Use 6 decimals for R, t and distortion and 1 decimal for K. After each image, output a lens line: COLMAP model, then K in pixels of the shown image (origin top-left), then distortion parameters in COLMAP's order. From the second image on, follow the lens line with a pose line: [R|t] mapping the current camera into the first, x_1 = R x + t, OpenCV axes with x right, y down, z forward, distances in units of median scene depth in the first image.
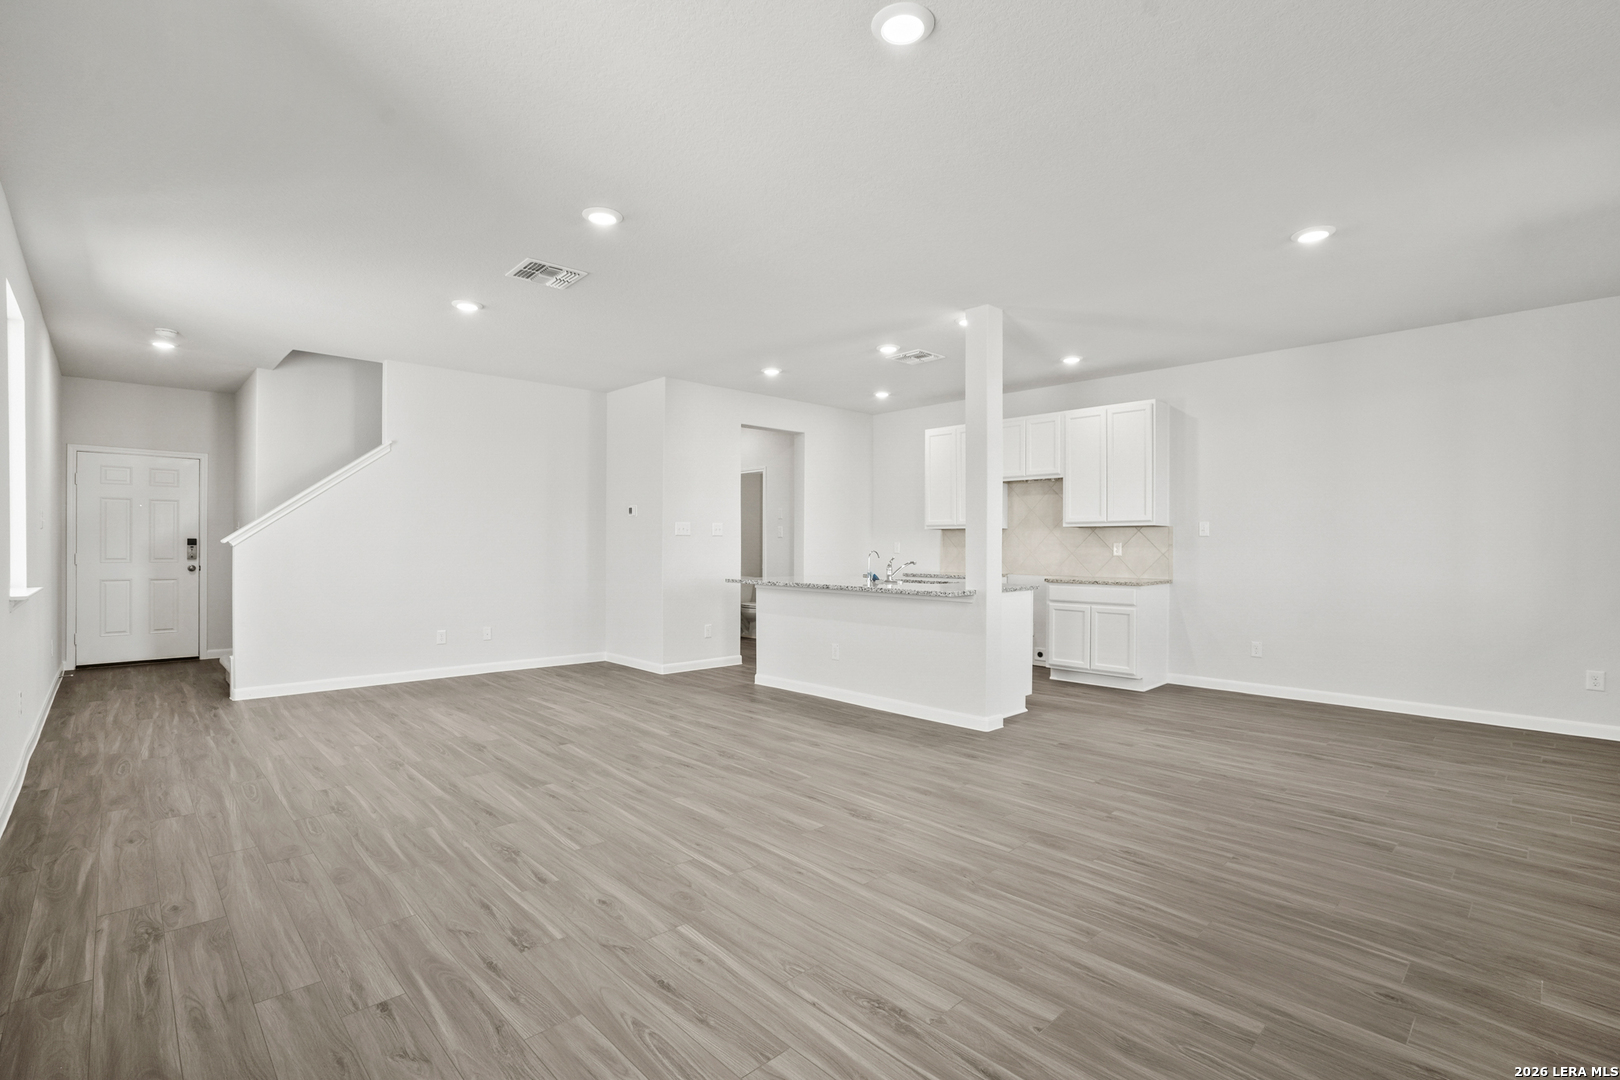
lens RADIAL K [[754.1, 0, 810.0], [0, 754.1, 540.0], [0, 0, 1]] dist [-0.038414, 0.015979]
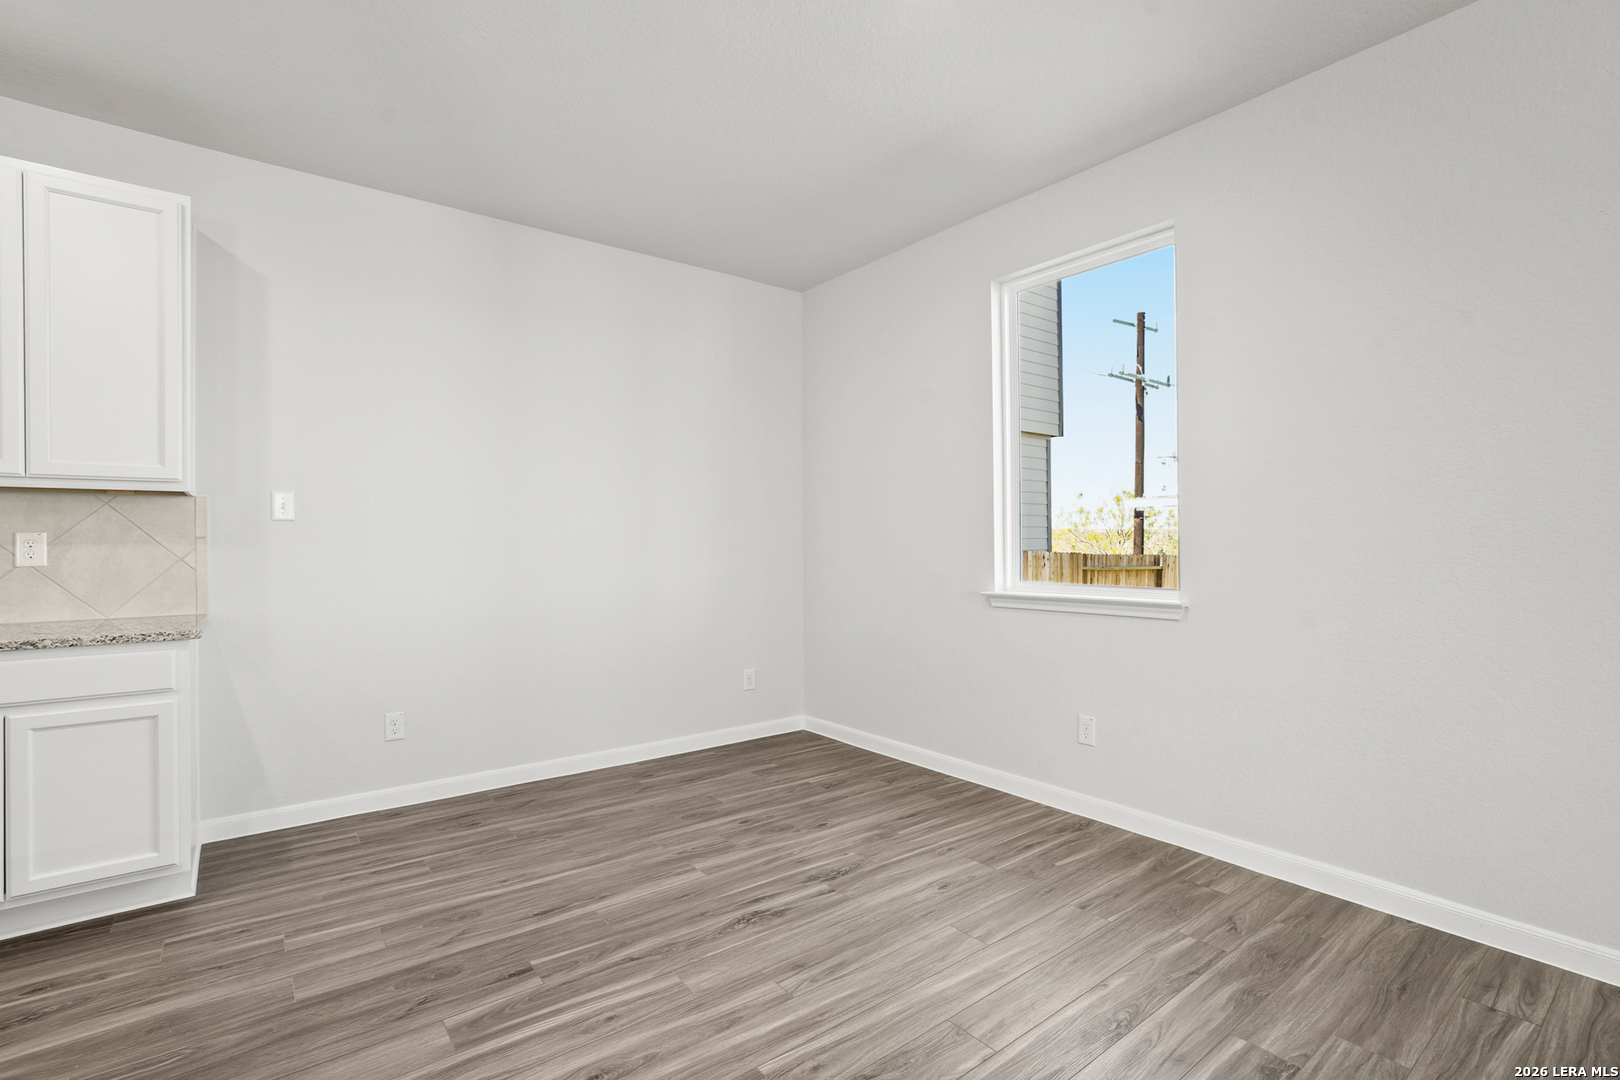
lens RADIAL K [[754.1, 0, 810.0], [0, 754.1, 540.0], [0, 0, 1]] dist [-0.038414, 0.015979]
pose [[0.107114, -0.003960, 0.994239, 0.106002], [-0.004676, 0.999979, 0.004487, 0.005789], [-0.994236, -0.005129, 0.107094, 0.815339]]
